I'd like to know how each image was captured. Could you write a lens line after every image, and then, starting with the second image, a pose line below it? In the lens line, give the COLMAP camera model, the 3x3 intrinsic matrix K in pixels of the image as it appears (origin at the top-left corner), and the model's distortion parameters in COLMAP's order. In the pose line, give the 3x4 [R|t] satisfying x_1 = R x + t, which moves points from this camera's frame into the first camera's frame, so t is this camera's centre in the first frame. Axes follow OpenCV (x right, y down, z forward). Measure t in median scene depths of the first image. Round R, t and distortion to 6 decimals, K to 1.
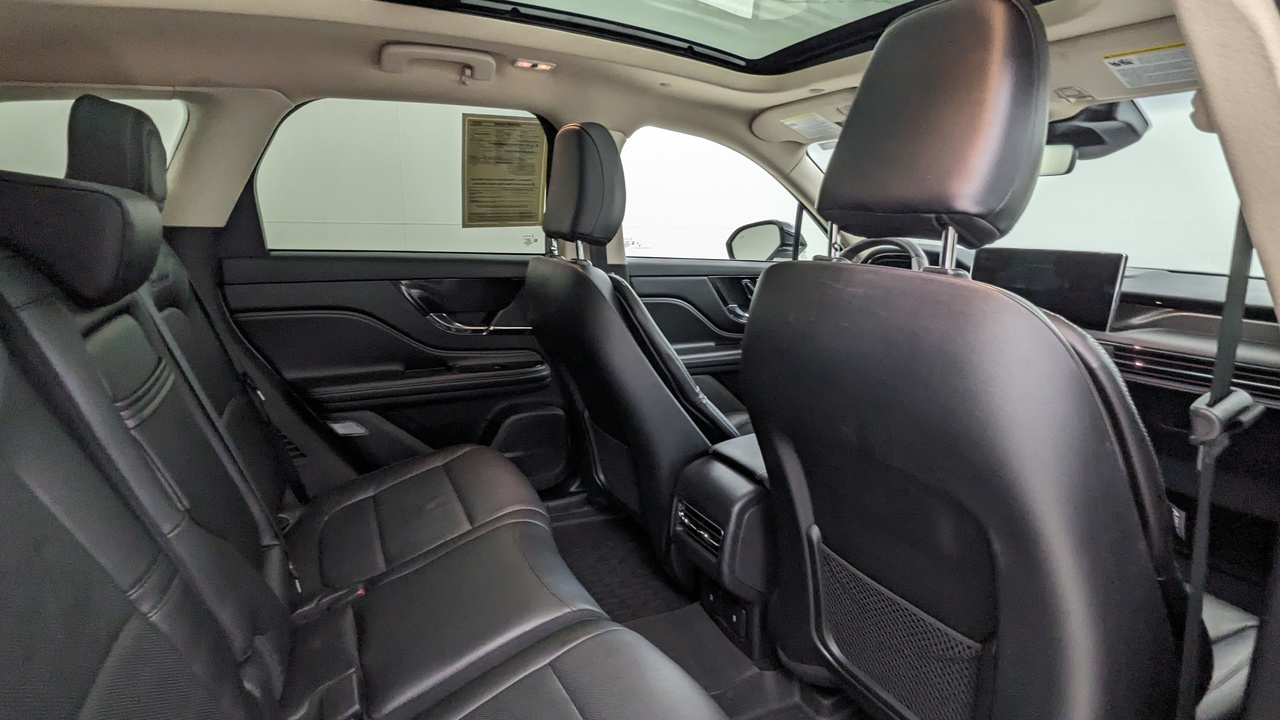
lens RADIAL K [[600.9, 0, 624.6], [0, 600.9, 366.3], [0, 0, 1]] dist [-0.000499, 0.000276]
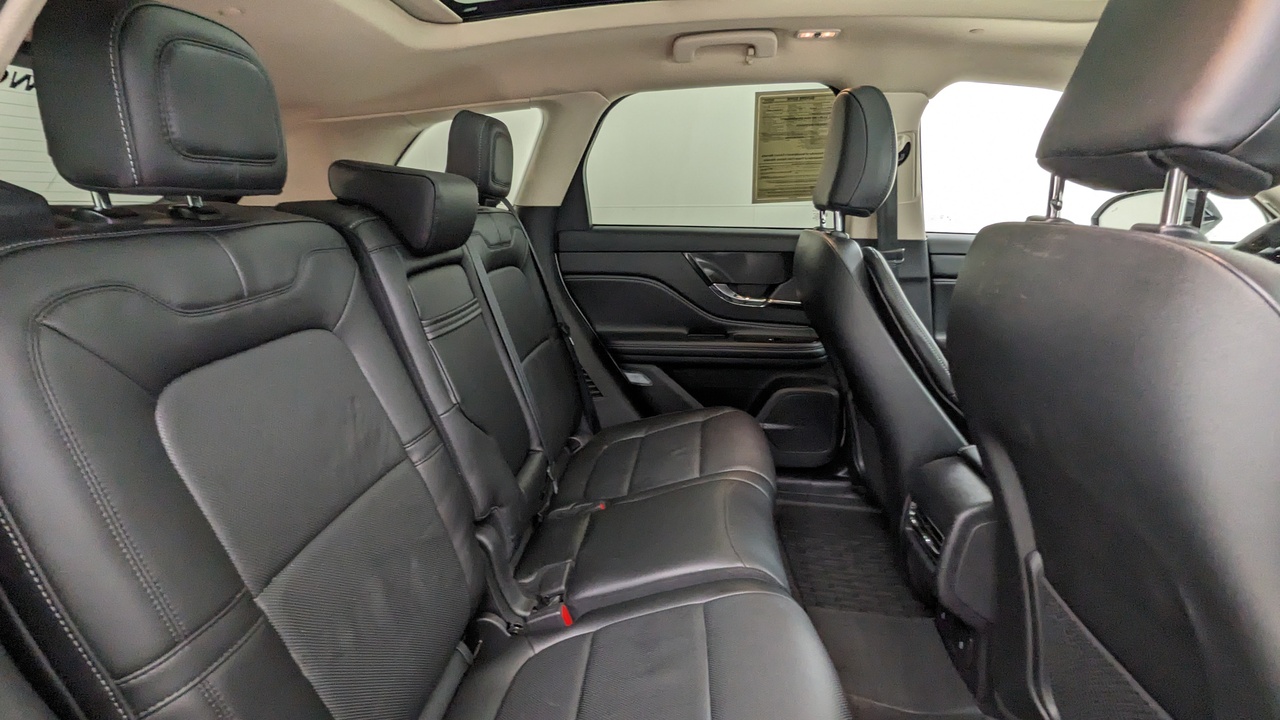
lens RADIAL K [[594.2, 0, 640.5], [0, 594.2, 363.4], [0, 0, 1]] dist [0.001178, 0.000308]
pose [[0.846938, 0.115968, -0.518890, 0.167883], [-0.103472, 0.993215, 0.053088, 0.014613], [0.521526, 0.008729, 0.853191, 0.018042]]
